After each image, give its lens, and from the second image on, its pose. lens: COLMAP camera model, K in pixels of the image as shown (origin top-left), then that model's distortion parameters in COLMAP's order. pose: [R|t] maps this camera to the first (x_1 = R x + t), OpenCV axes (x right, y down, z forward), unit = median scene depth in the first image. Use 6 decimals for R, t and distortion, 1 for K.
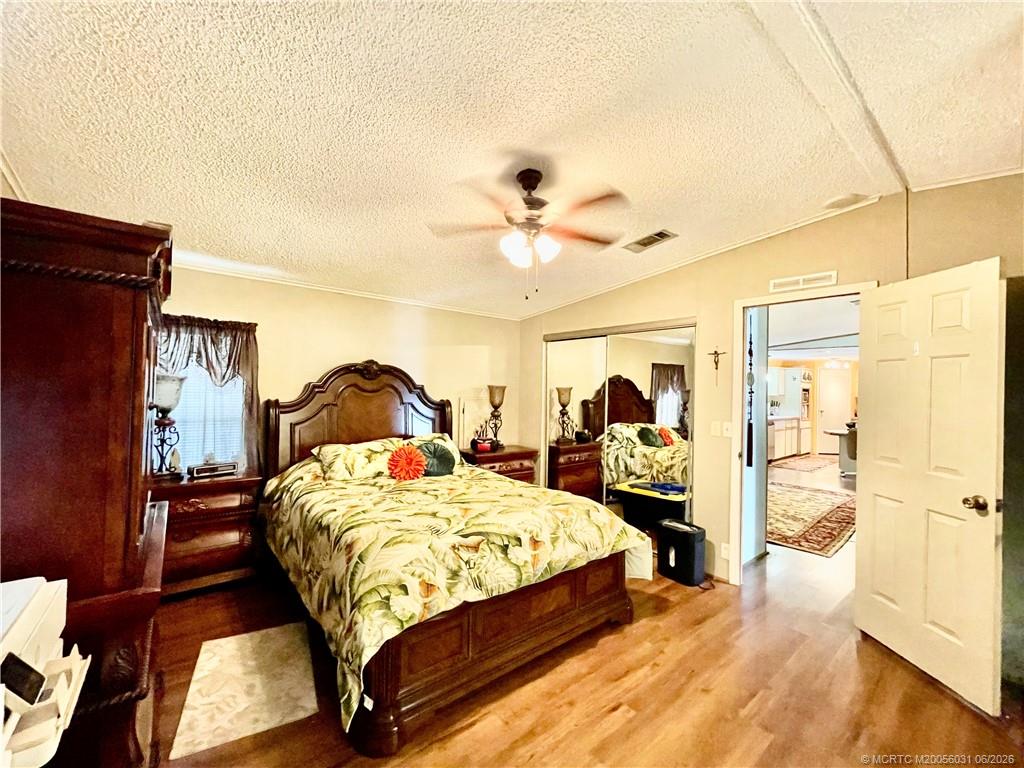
lens RADIAL K [[421.4, 0, 506.9], [0, 421.4, 384.4], [0, 0, 1]] dist [-0.003188, -0.000118]
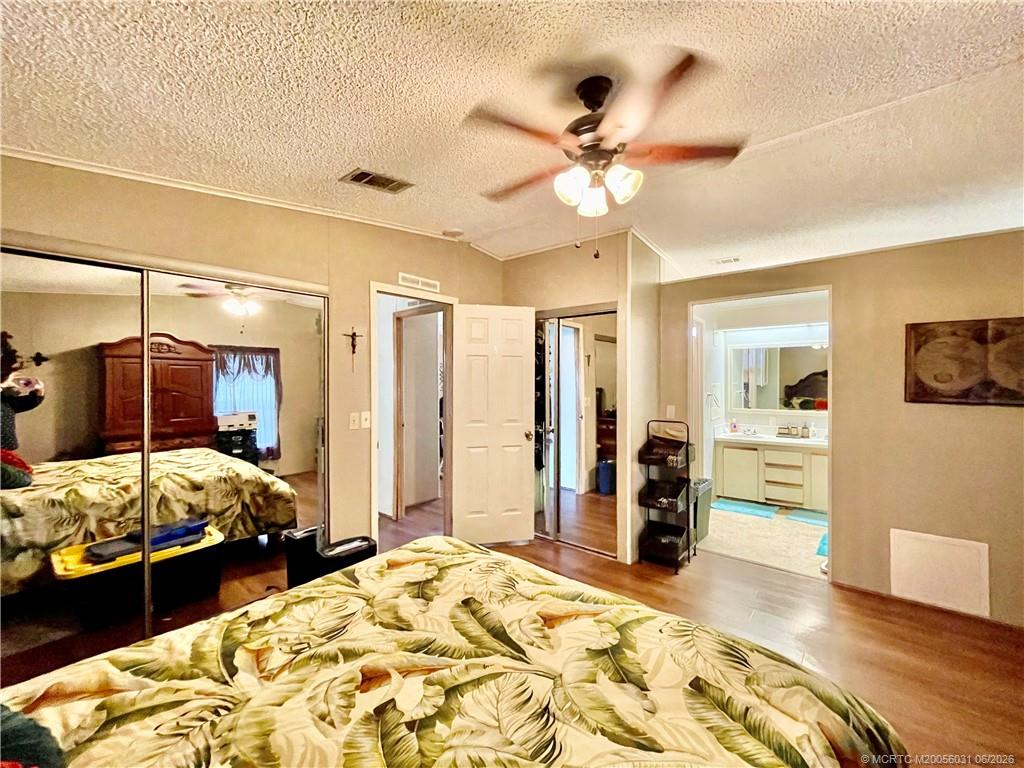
lens RADIAL K [[421.4, 0, 516.0], [0, 421.4, 376.5], [0, 0, 1]] dist [-0.003188, -0.000118]
pose [[-0.188668, -0.015115, 0.981925, -0.440117], [-0.013481, 0.999827, 0.012801, -0.003918], [-0.981948, -0.010822, -0.188839, 0.854484]]
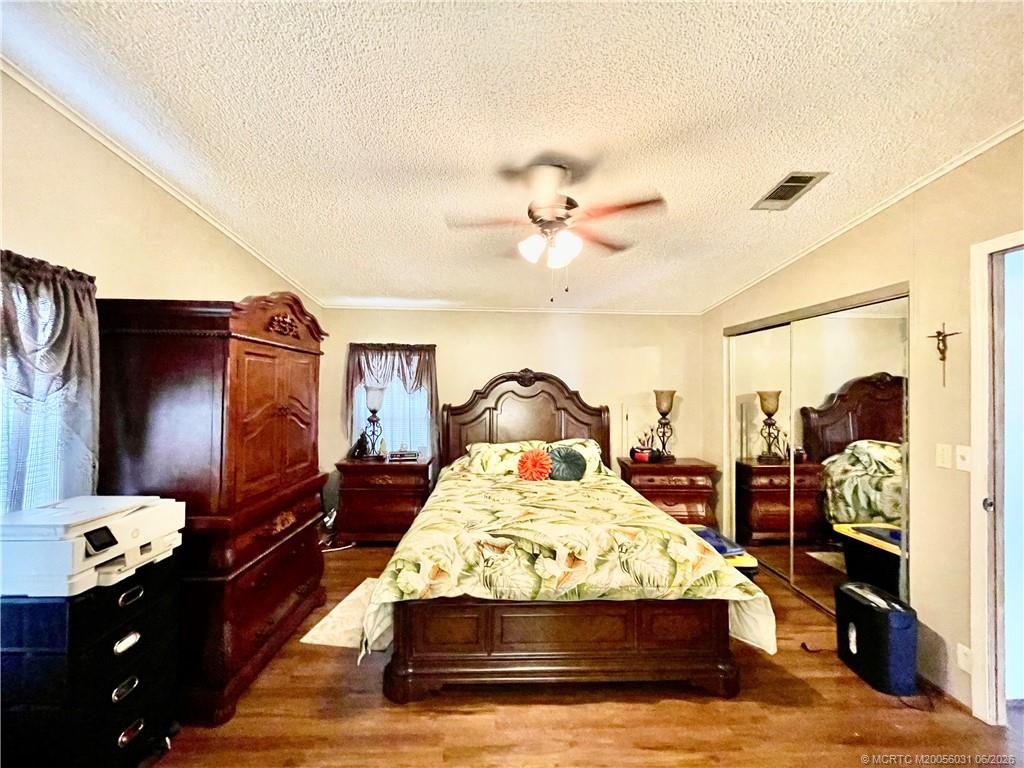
lens RADIAL K [[421.4, 0, 511.9], [0, 421.4, 385.2], [0, 0, 1]] dist [-0.003188, -0.000118]
pose [[0.799368, -0.019562, -0.600523, 0.369636], [0.013556, 0.999803, -0.014525, 0.000782], [0.600689, 0.003470, 0.799475, 0.121216]]
